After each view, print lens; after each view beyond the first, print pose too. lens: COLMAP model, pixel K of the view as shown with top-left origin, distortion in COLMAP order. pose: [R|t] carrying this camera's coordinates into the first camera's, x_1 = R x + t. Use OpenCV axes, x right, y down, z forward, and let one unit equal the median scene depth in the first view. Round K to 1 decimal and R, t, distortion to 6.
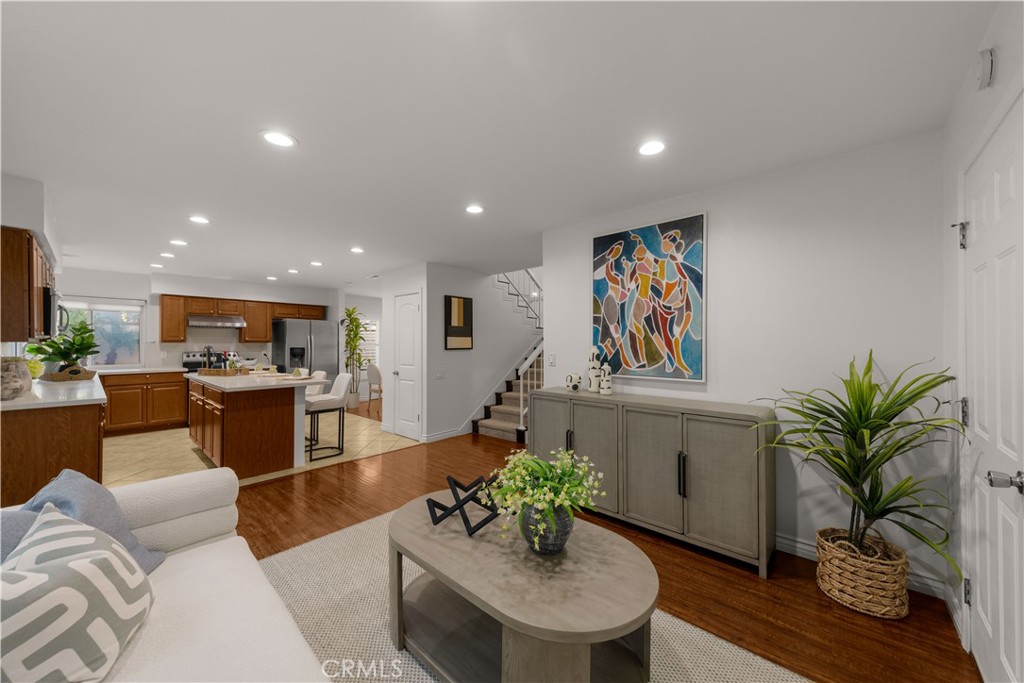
lens RADIAL K [[373.5, 0, 510.5], [0, 373.5, 343.8], [0, 0, 1]] dist [0.000056, -0.000223]
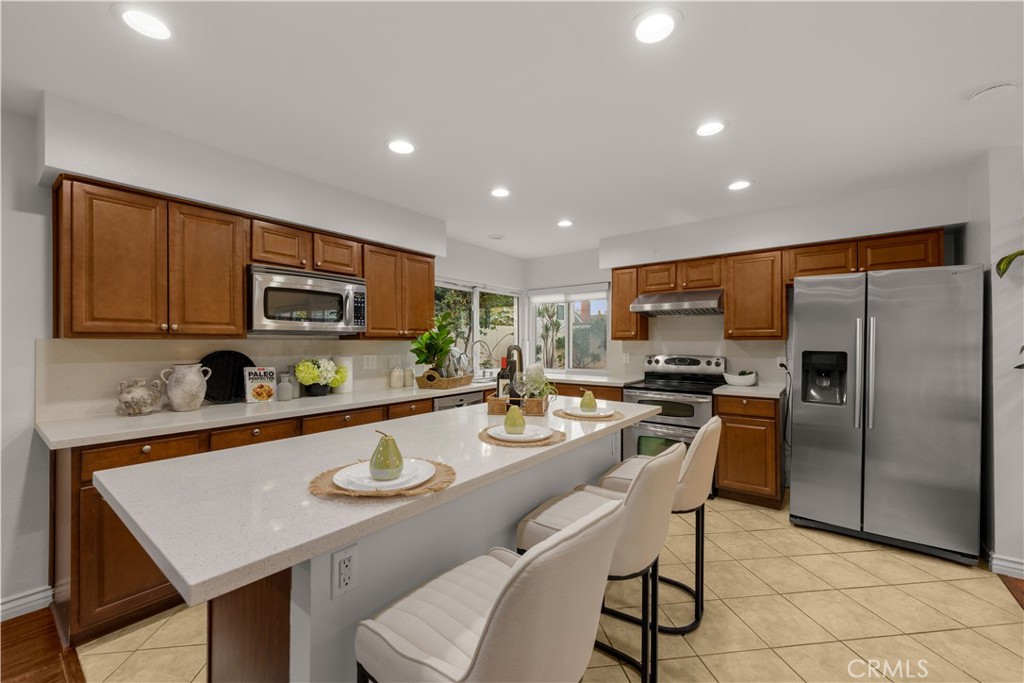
lens RADIAL K [[408.6, 0, 511.5], [0, 408.6, 343.8], [0, 0, 1]] dist [0.004071, -0.000023]
pose [[0.088840, -0.002389, -0.996043, -0.216445], [0.002245, 0.999995, -0.002198, 0.003716], [0.996043, -0.002041, 0.088845, 0.741036]]
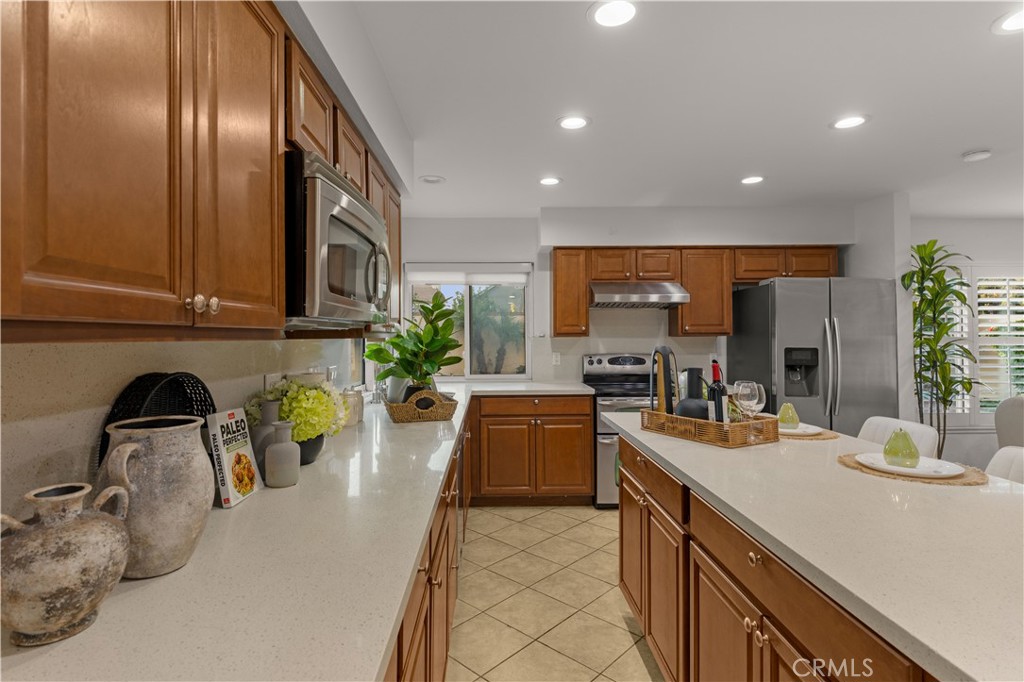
lens RADIAL K [[506.8, 0, 509.7], [0, 506.8, 339.7], [0, 0, 1]] dist [-0.002515, 0.000024]
pose [[0.687994, -0.000018, -0.725716, -0.442476], [0.005159, 0.999975, 0.004866, -0.003127], [0.725698, -0.007092, 0.687977, 0.445048]]
